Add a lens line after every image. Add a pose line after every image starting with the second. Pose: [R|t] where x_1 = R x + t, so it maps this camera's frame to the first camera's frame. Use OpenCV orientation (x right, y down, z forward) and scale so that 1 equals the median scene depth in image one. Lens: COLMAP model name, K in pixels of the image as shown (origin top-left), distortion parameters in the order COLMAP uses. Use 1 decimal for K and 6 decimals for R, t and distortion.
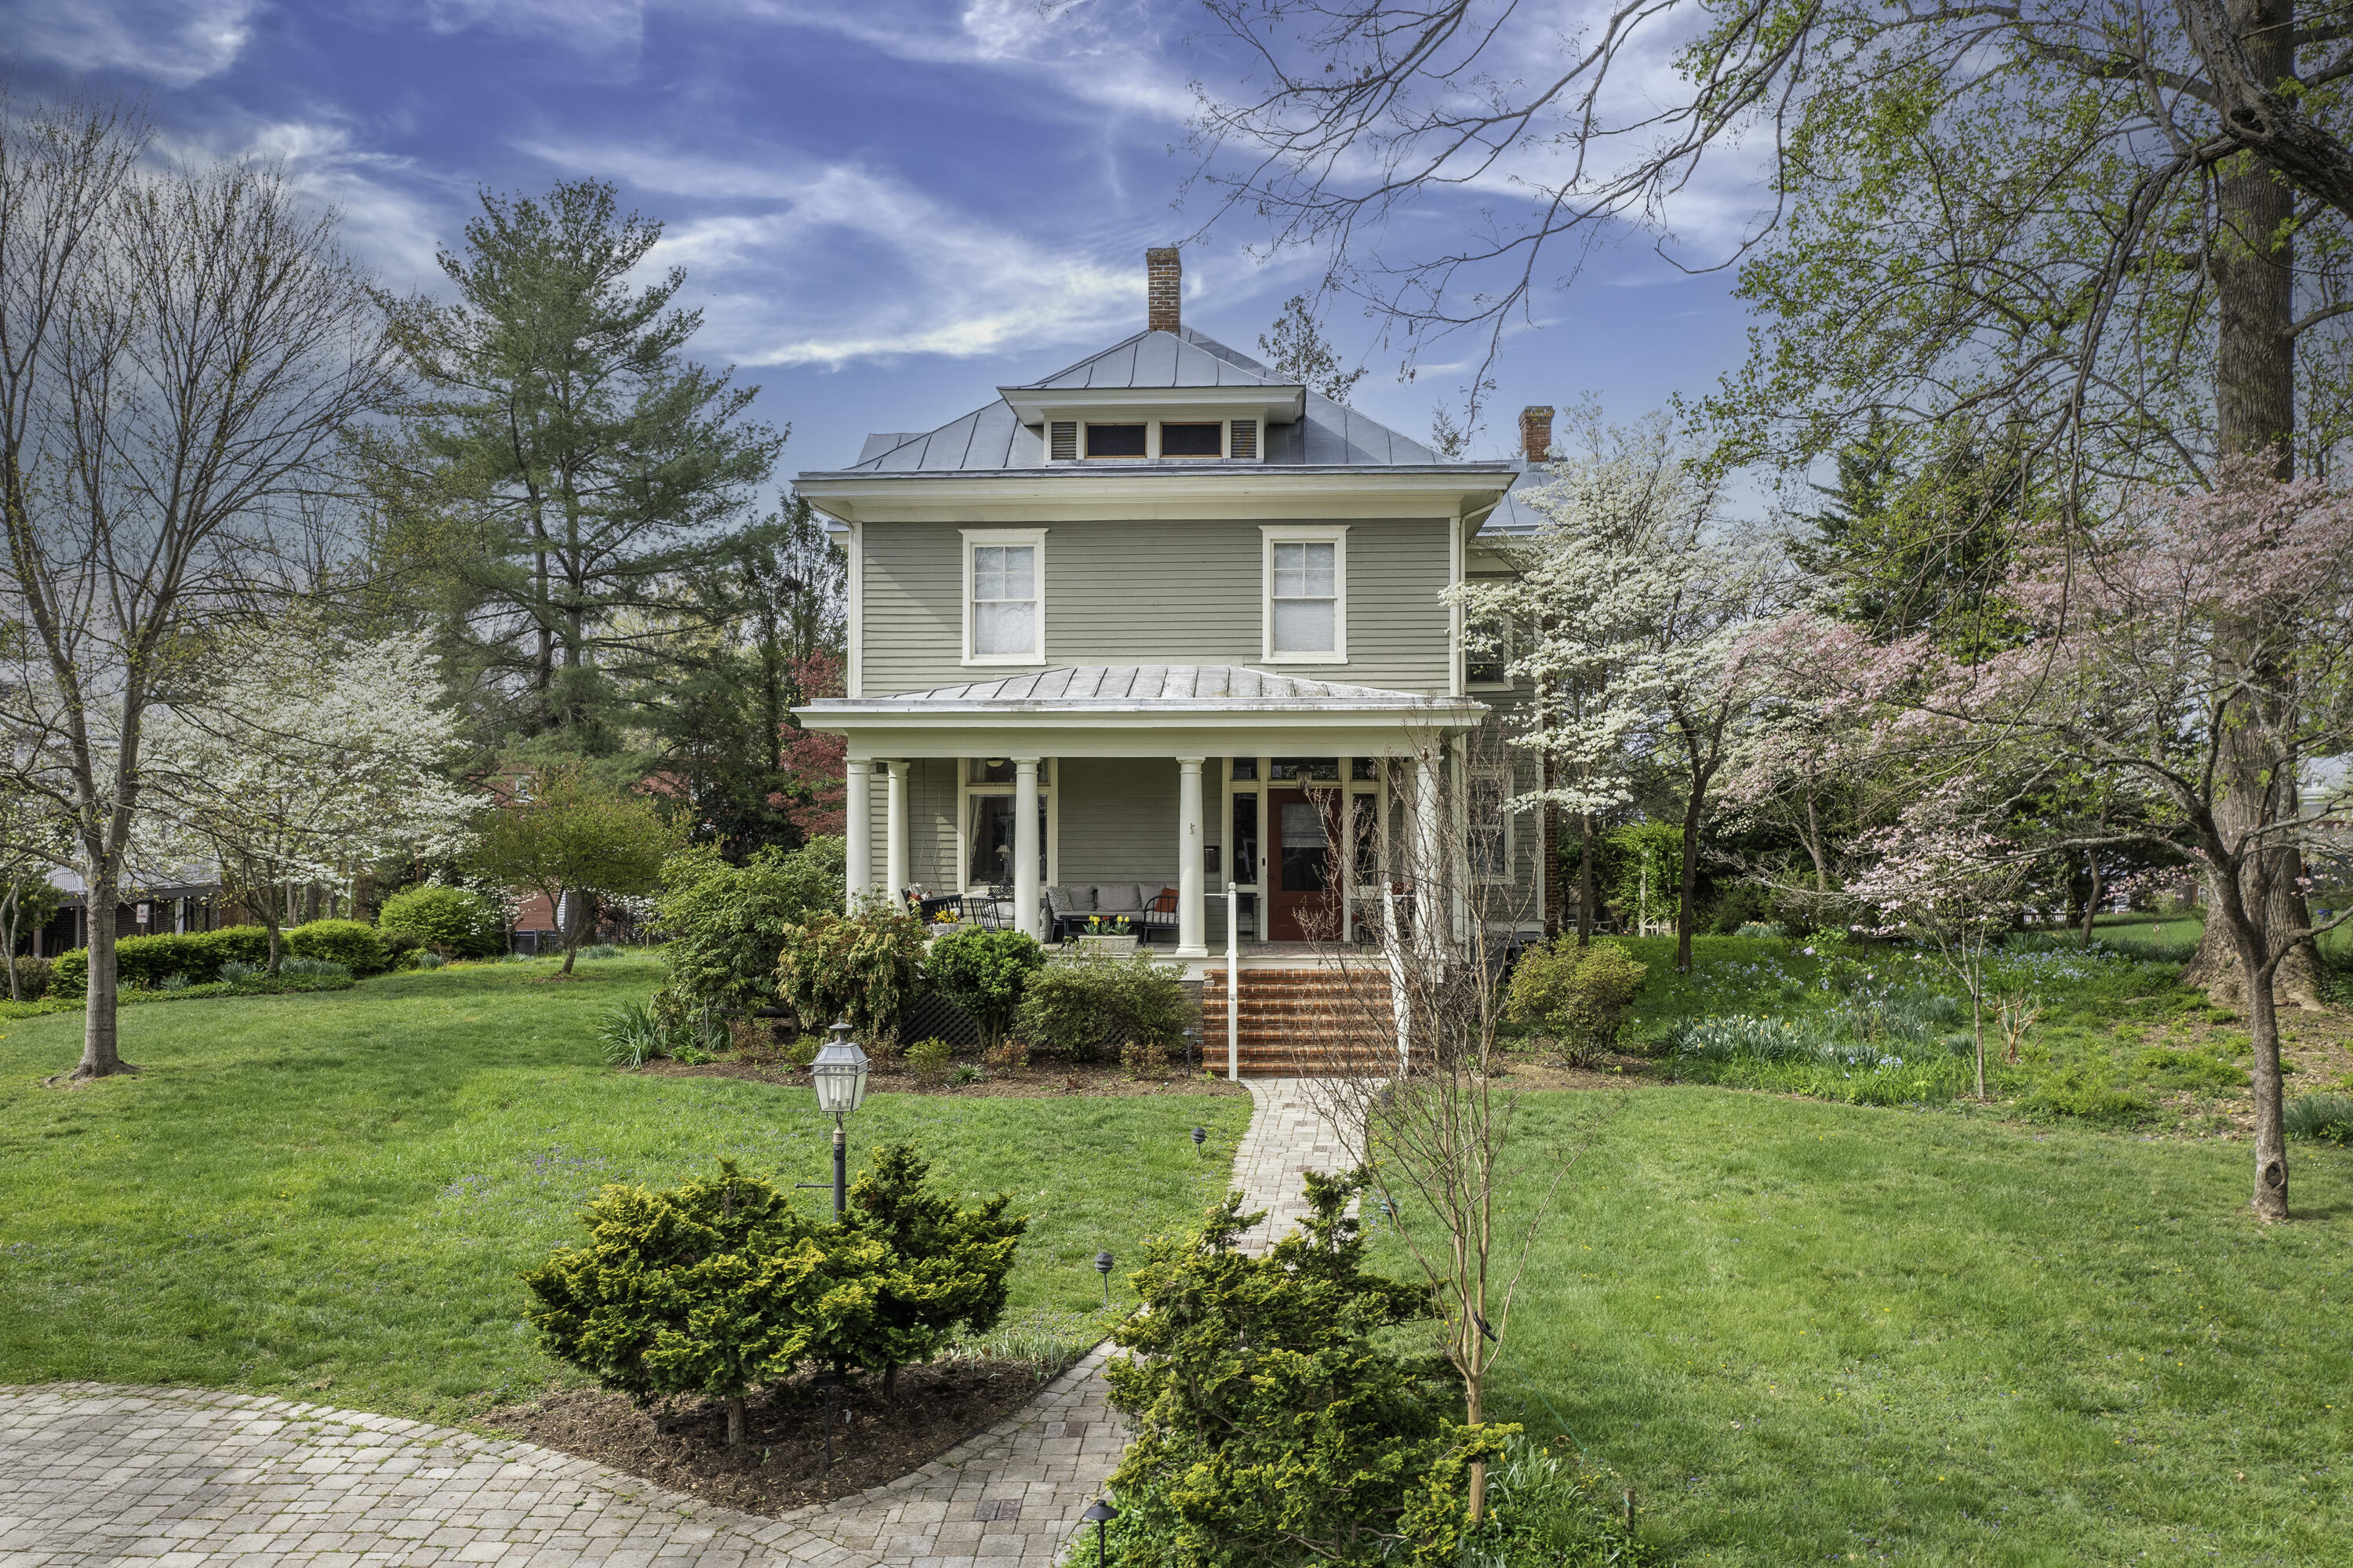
lens RADIAL K [[1946.6, 0, 1168.5], [0, 1946.6, 777.6], [0, 0, 1]] dist [-0.014694, -0.003686]
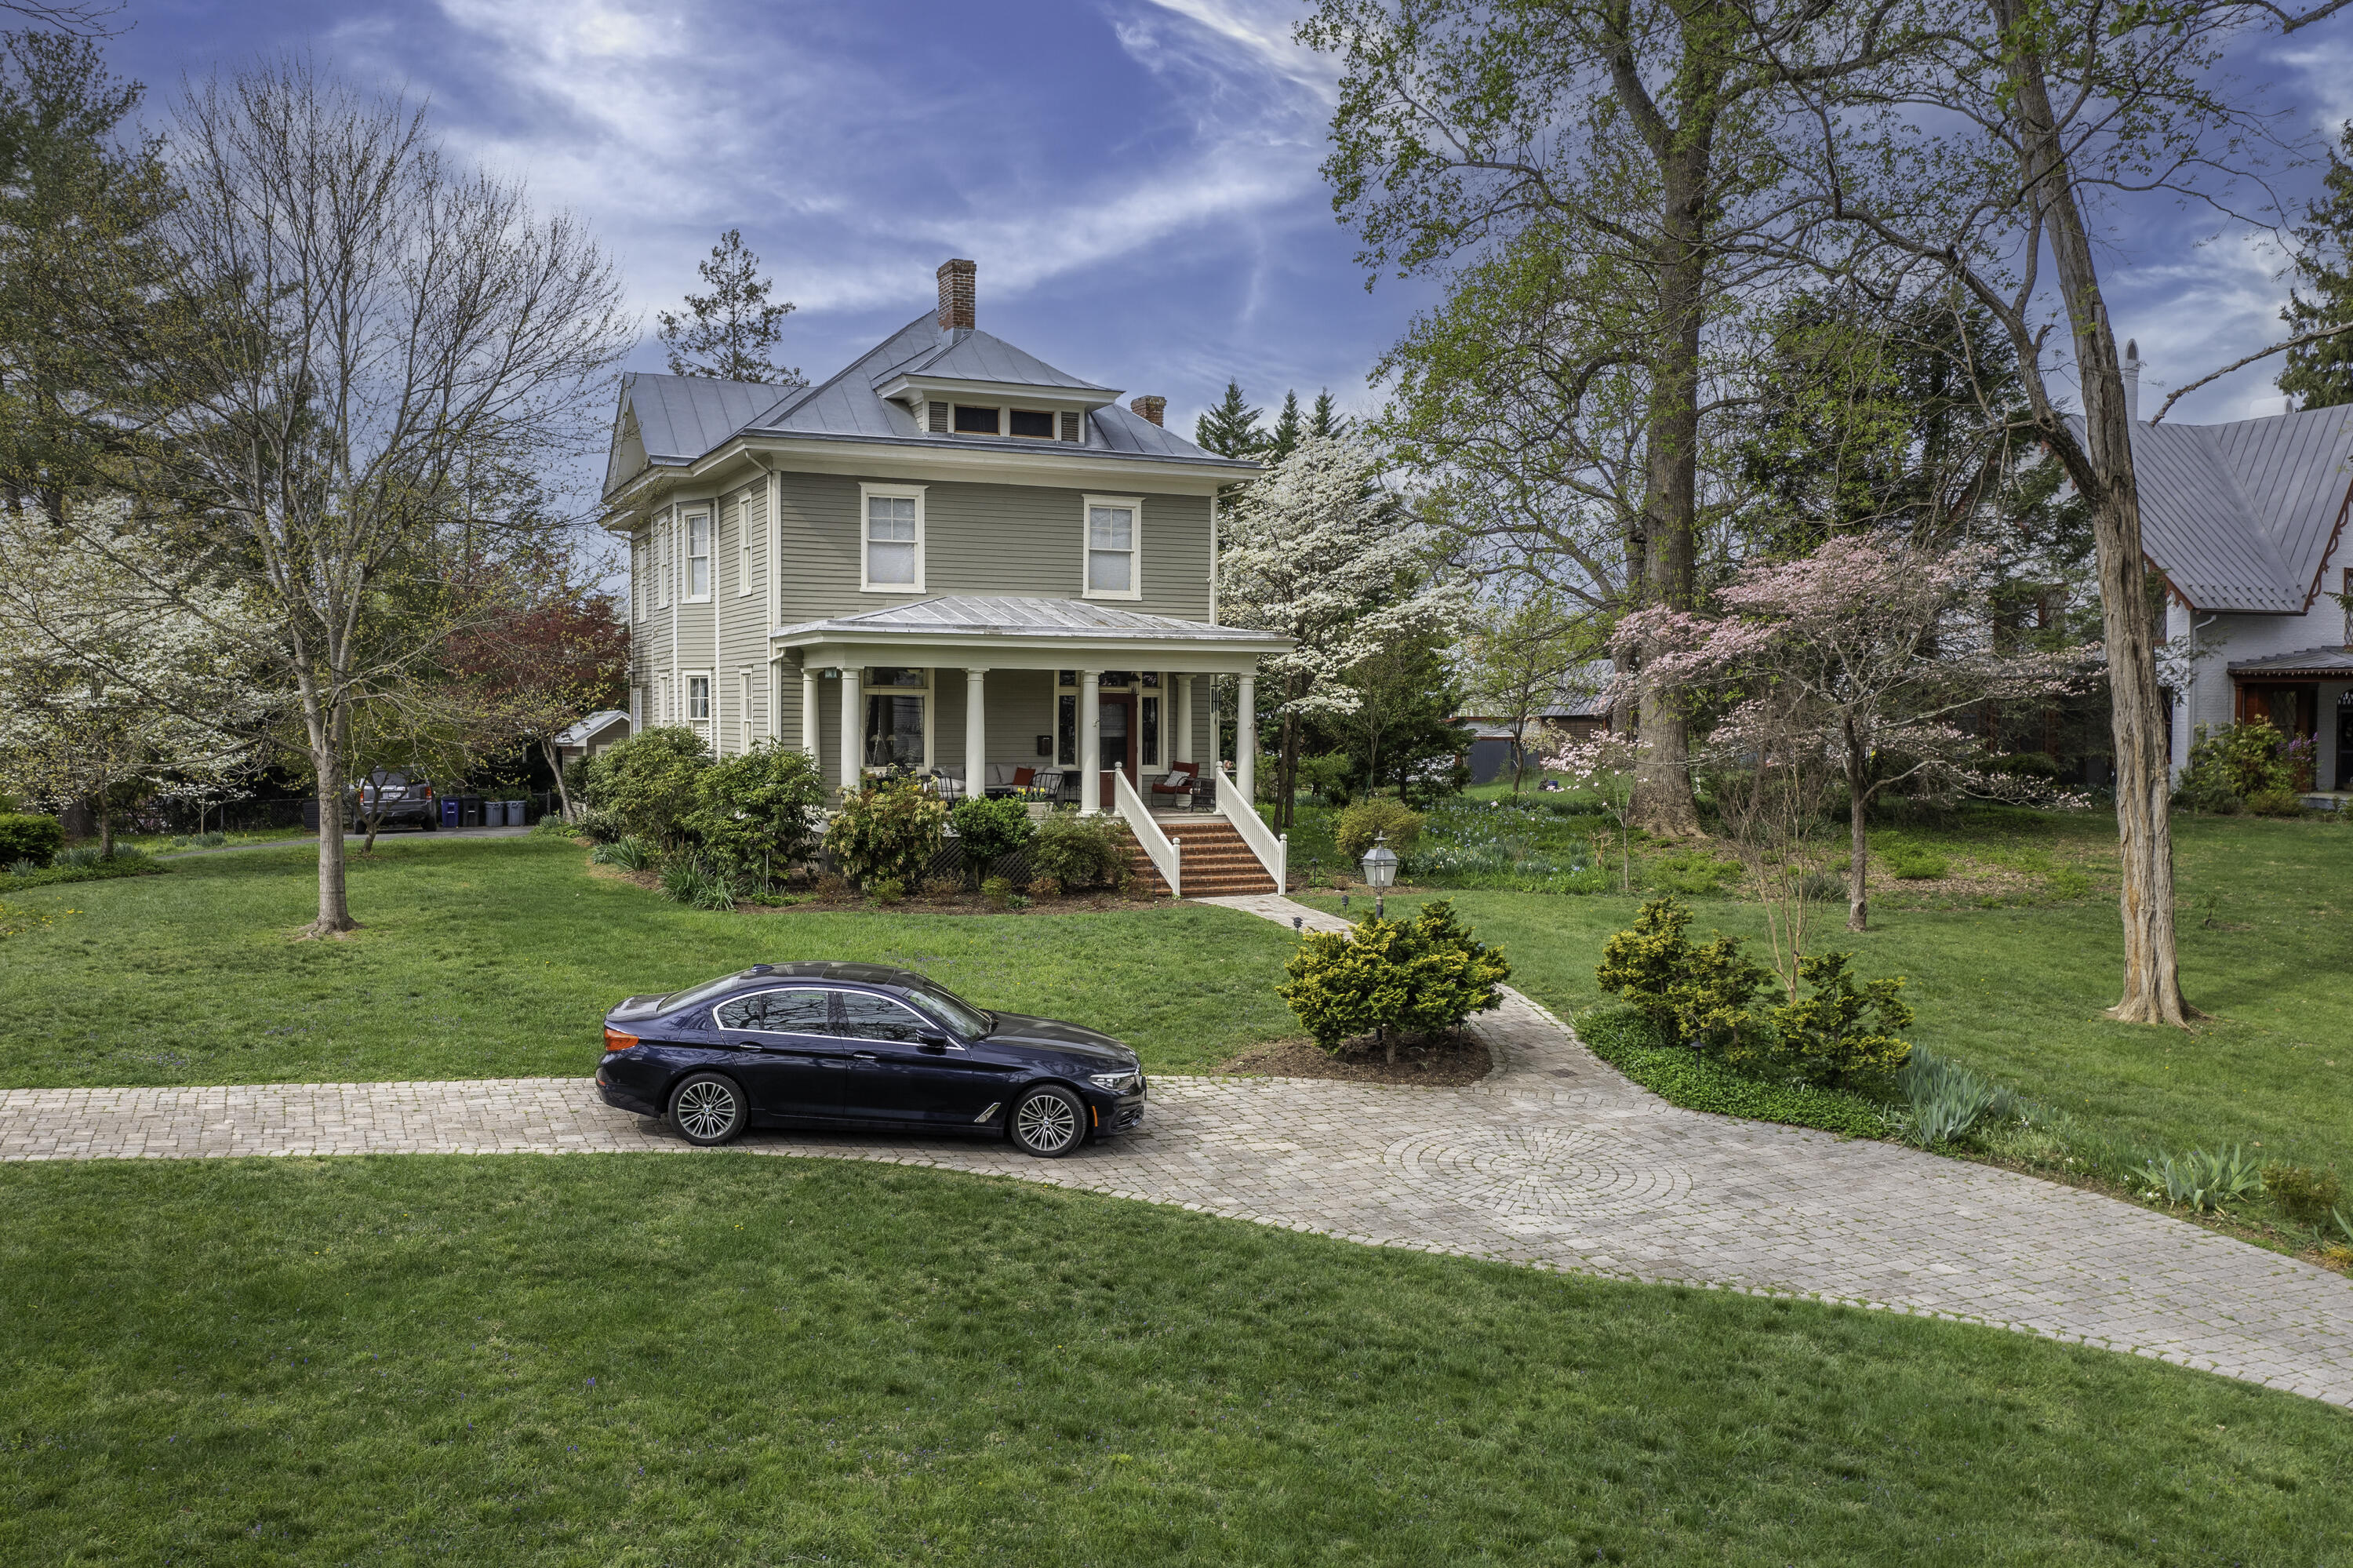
lens RADIAL K [[1946.6, 0, 1166.4], [0, 1946.6, 793.3], [0, 0, 1]] dist [-0.014694, -0.003686]
pose [[0.887054, -0.013262, 0.461475, -0.496082], [-0.017091, 0.997959, 0.061532, -0.008115], [-0.461350, -0.062470, 0.885016, -0.202064]]
